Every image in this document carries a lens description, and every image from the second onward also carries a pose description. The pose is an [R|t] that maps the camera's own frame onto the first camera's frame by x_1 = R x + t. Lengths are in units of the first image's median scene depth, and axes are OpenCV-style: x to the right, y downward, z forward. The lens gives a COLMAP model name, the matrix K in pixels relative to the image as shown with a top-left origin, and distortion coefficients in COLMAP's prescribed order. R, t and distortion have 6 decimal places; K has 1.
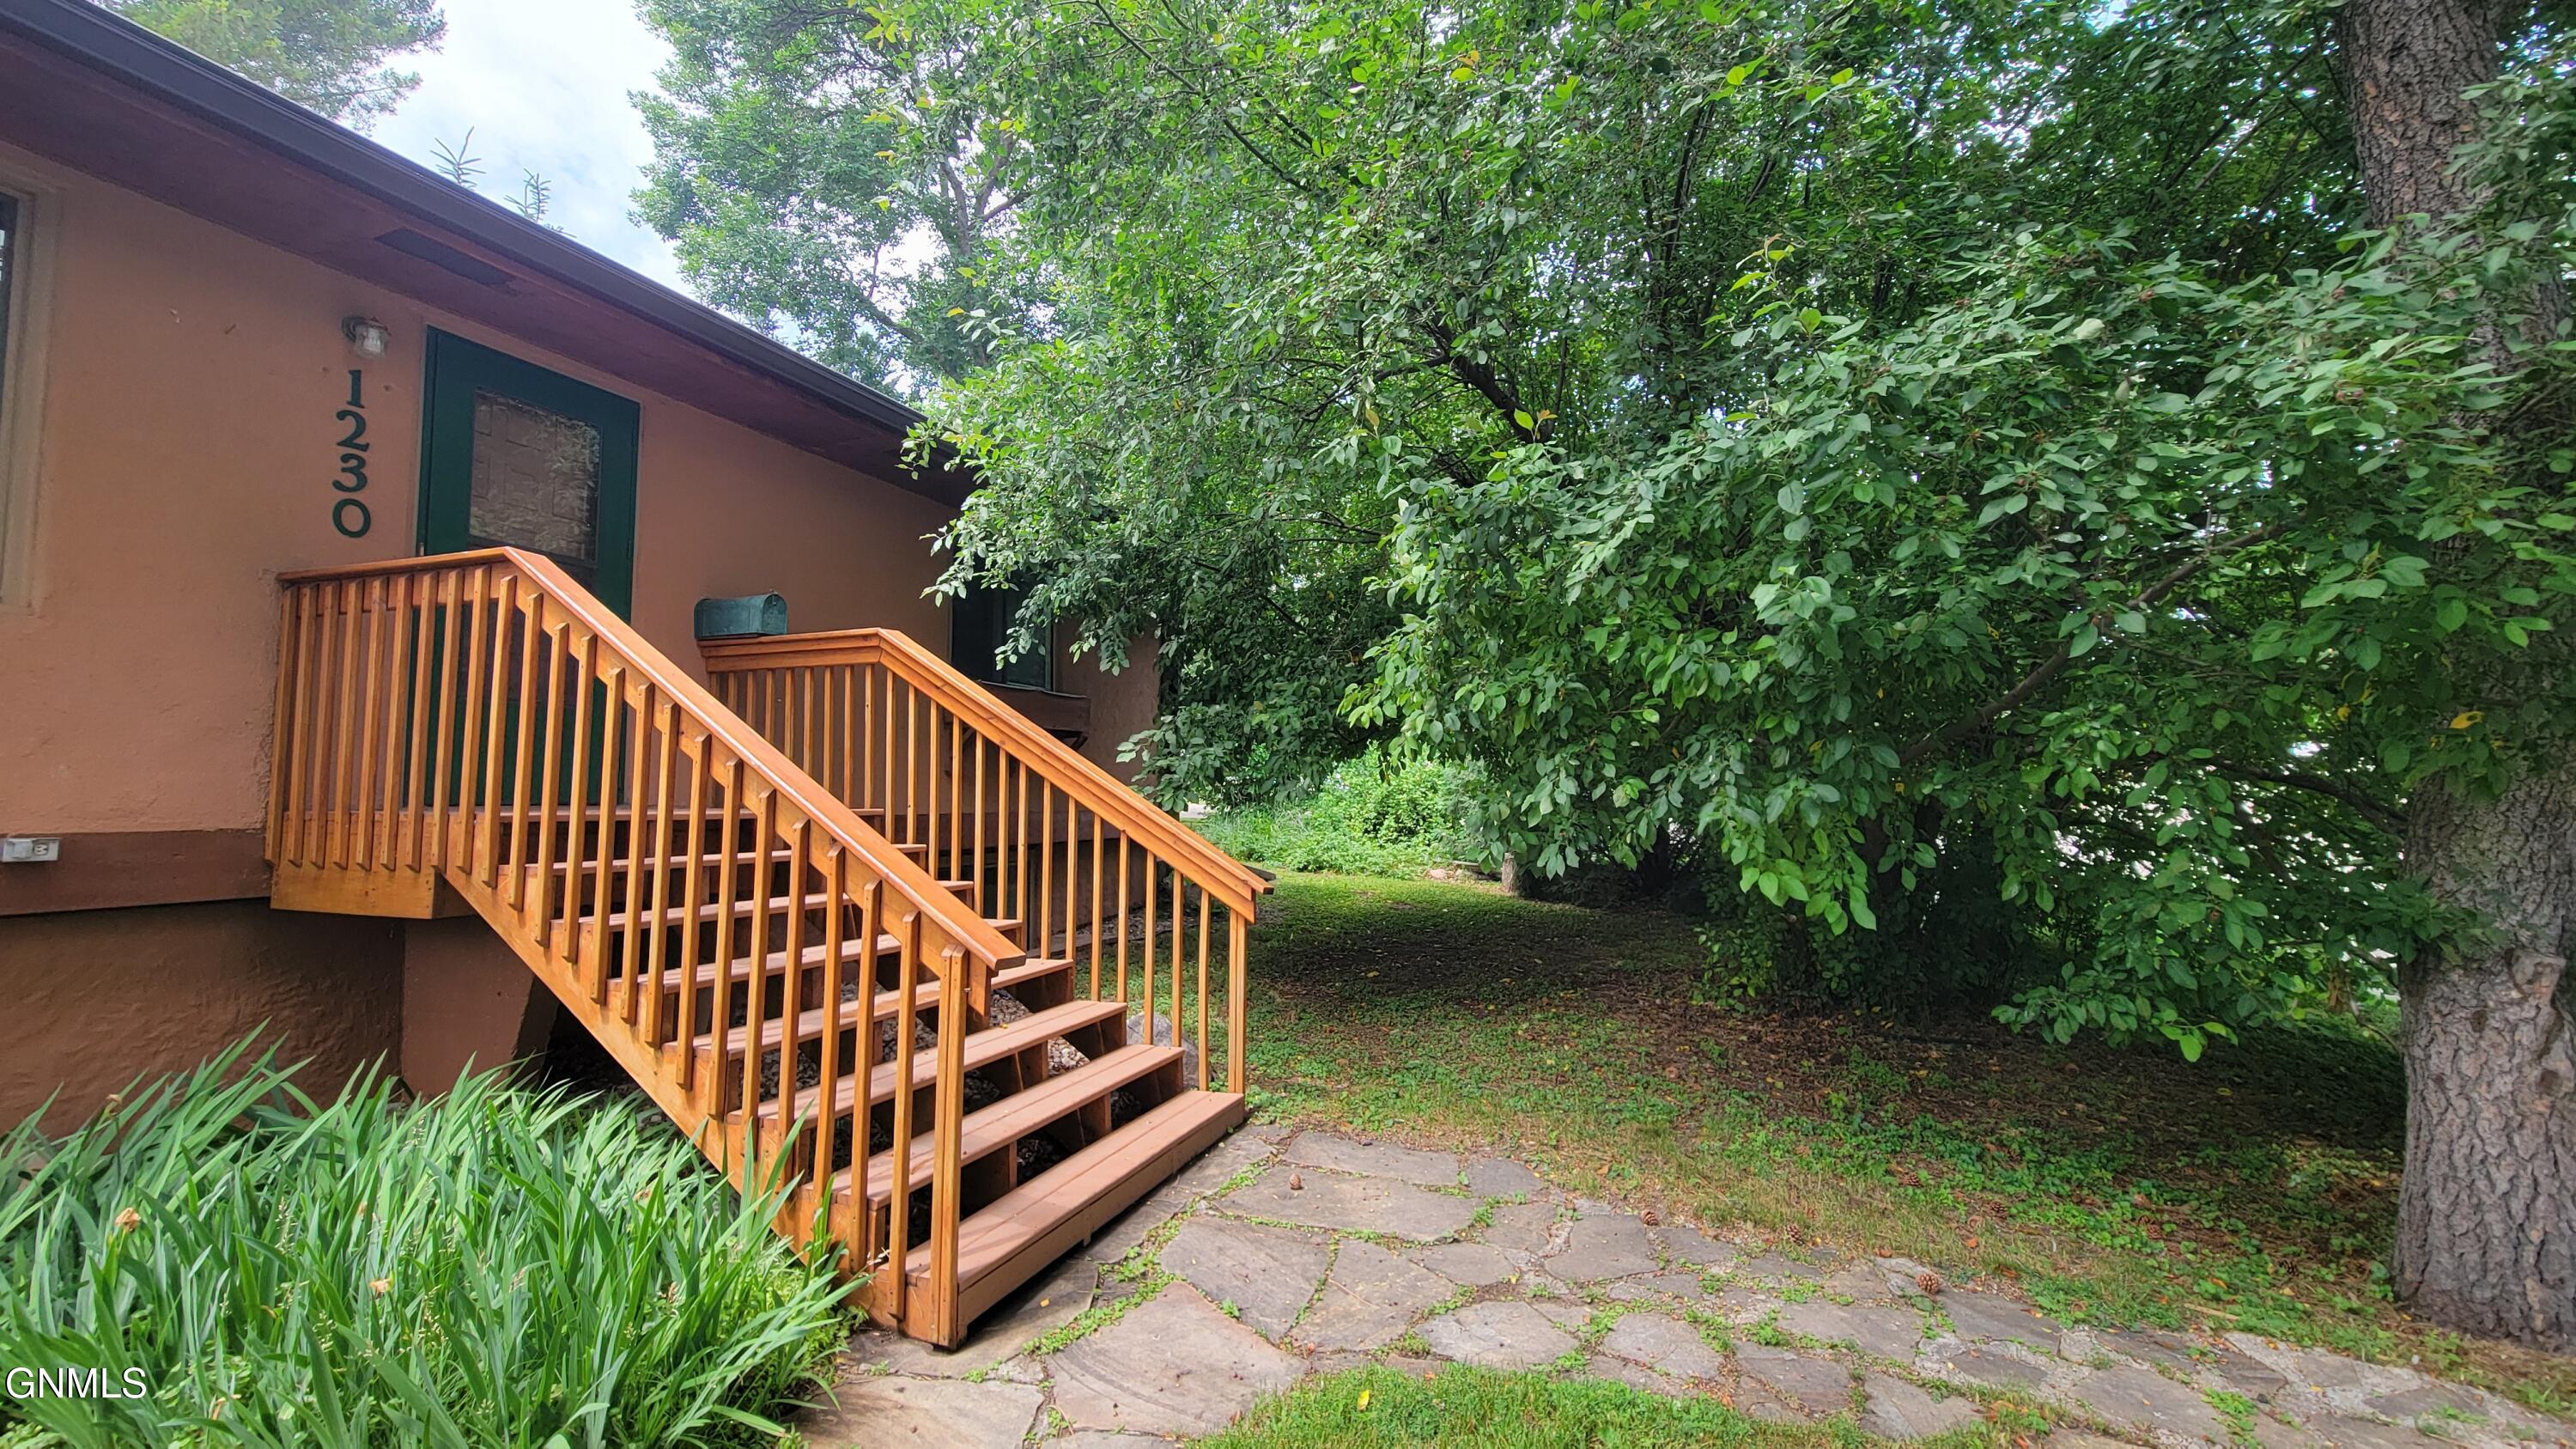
lens RADIAL K [[1049.6, 0, 1280.9], [0, 1049.6, 723.9], [0, 0, 1]] dist [0.002400, -0.001559]
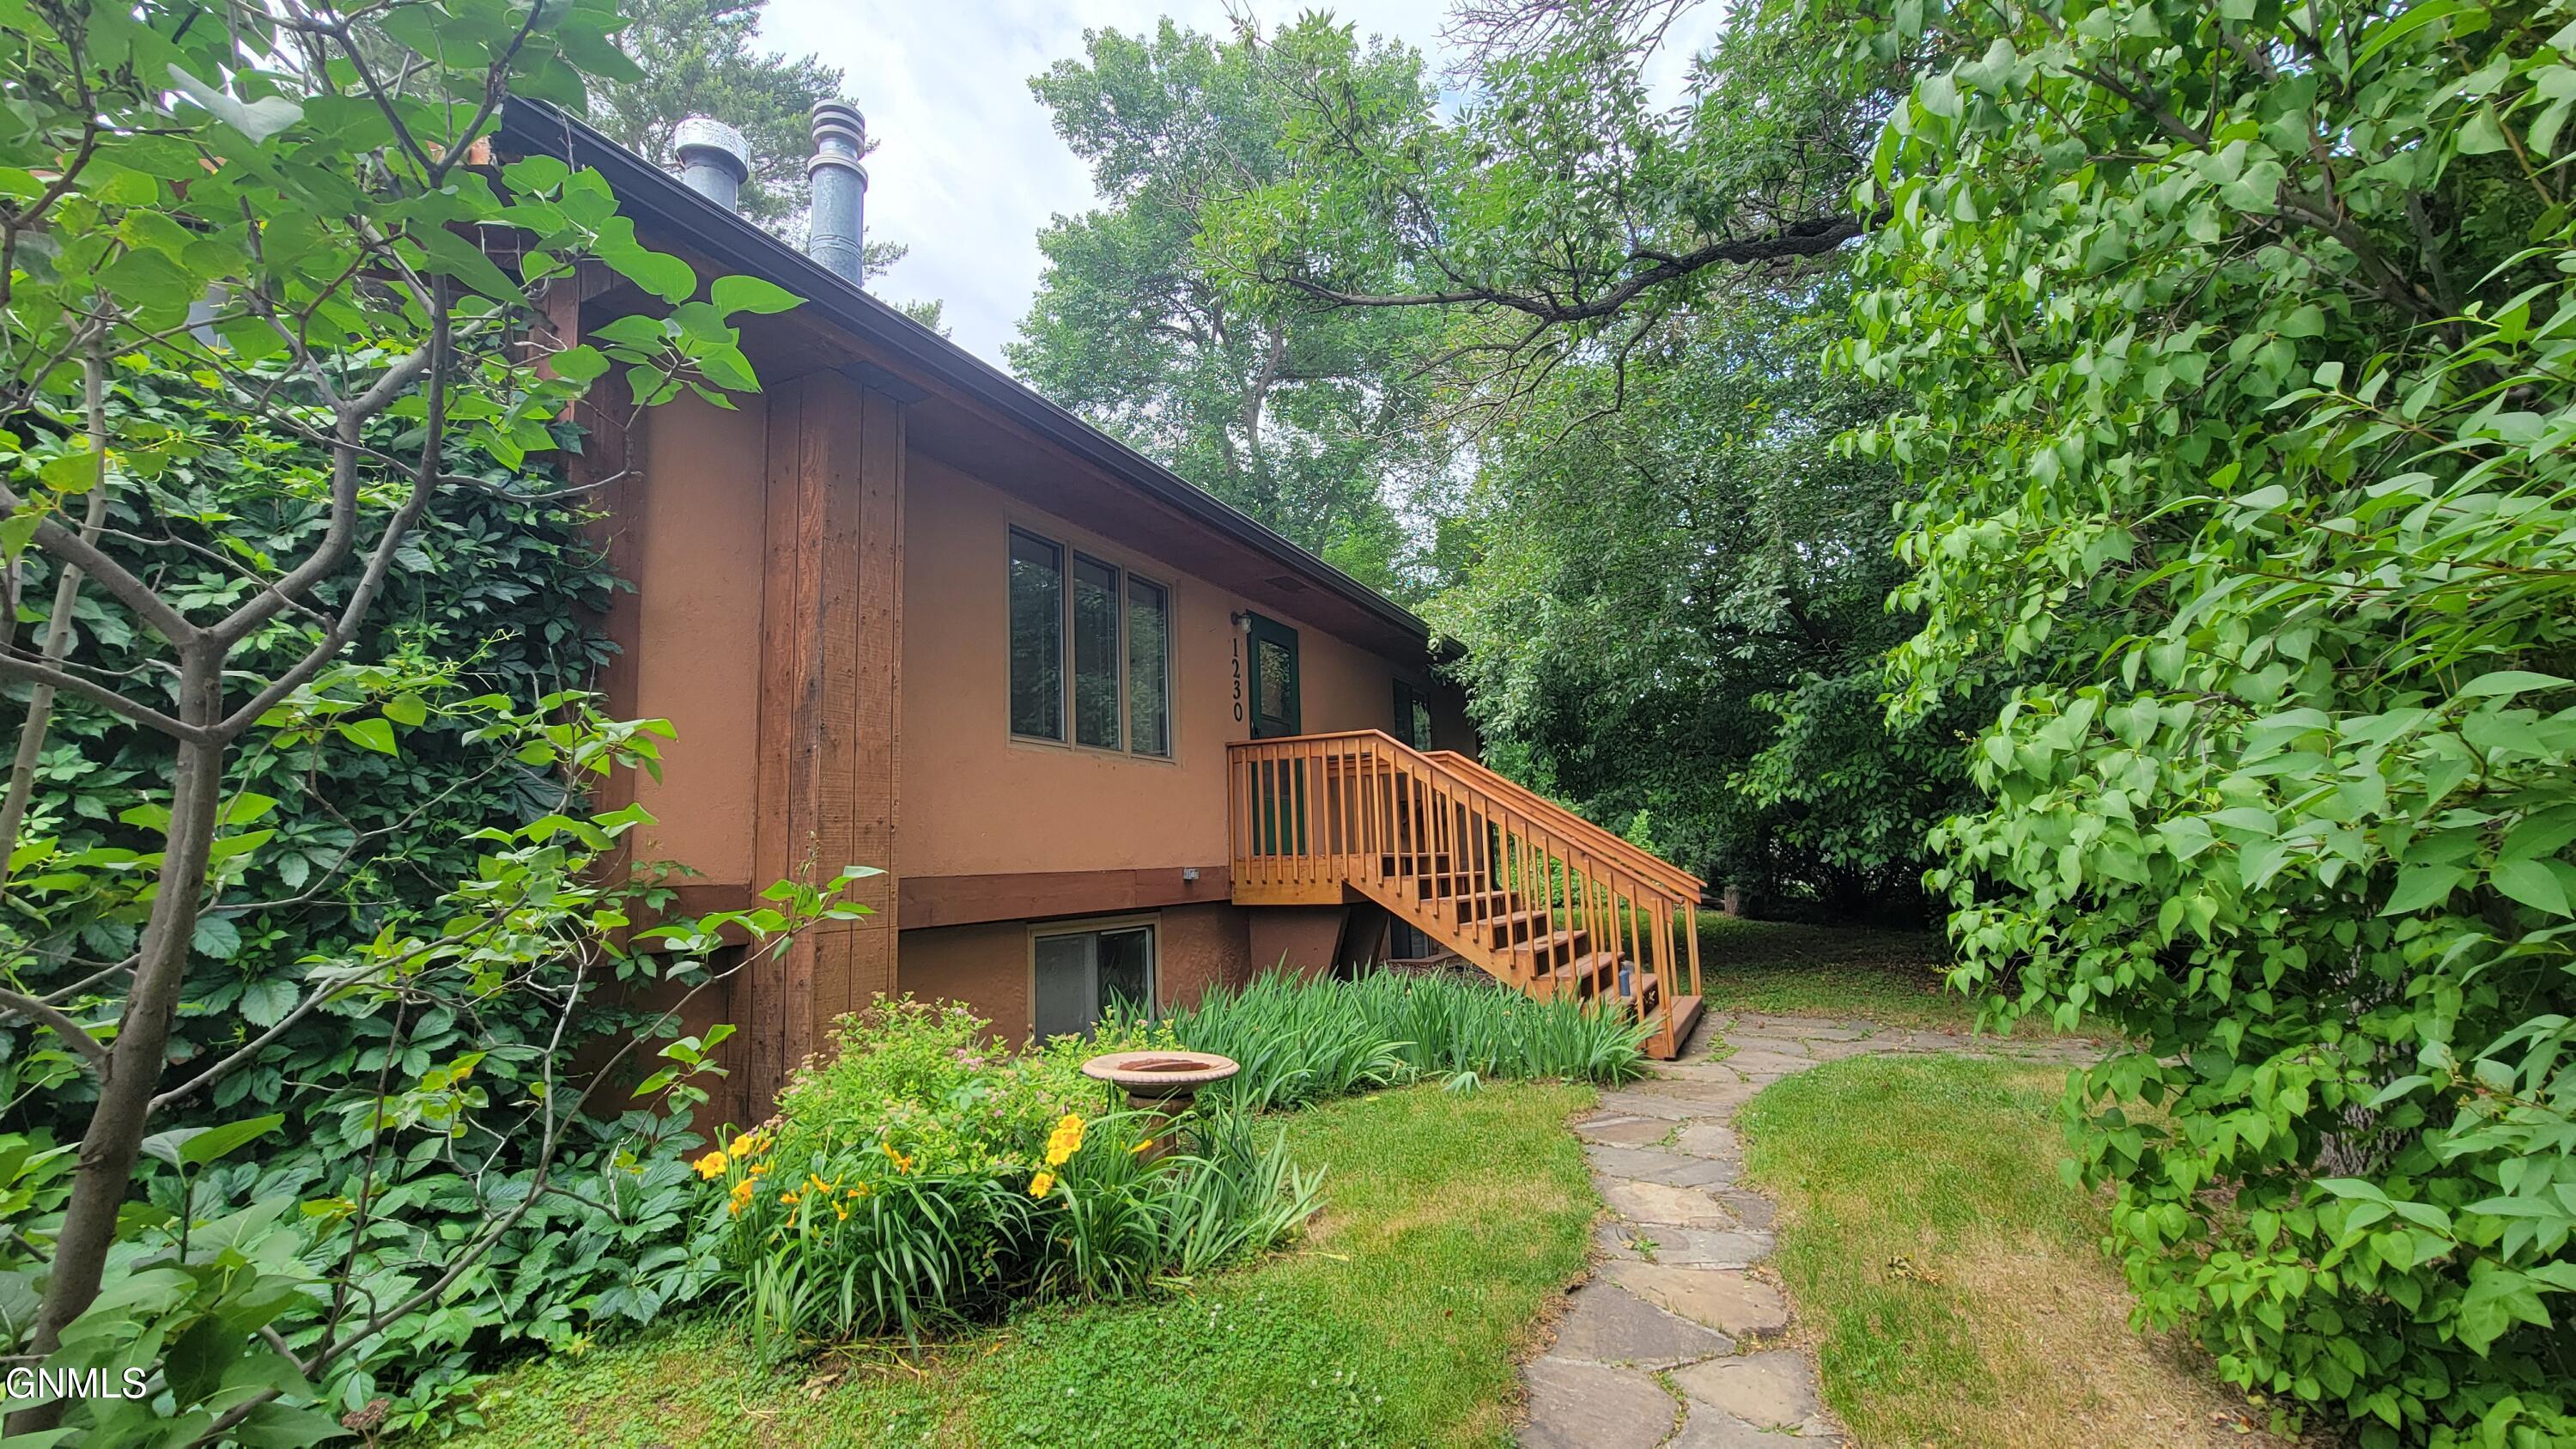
lens RADIAL K [[1049.6, 0, 1294.9], [0, 1049.6, 718.5], [0, 0, 1]] dist [0.002400, -0.001559]
pose [[0.994115, -0.045255, -0.098419, -0.671751], [0.039262, 0.997304, -0.062001, -0.064200], [0.100960, 0.057772, 0.993212, -1.168936]]
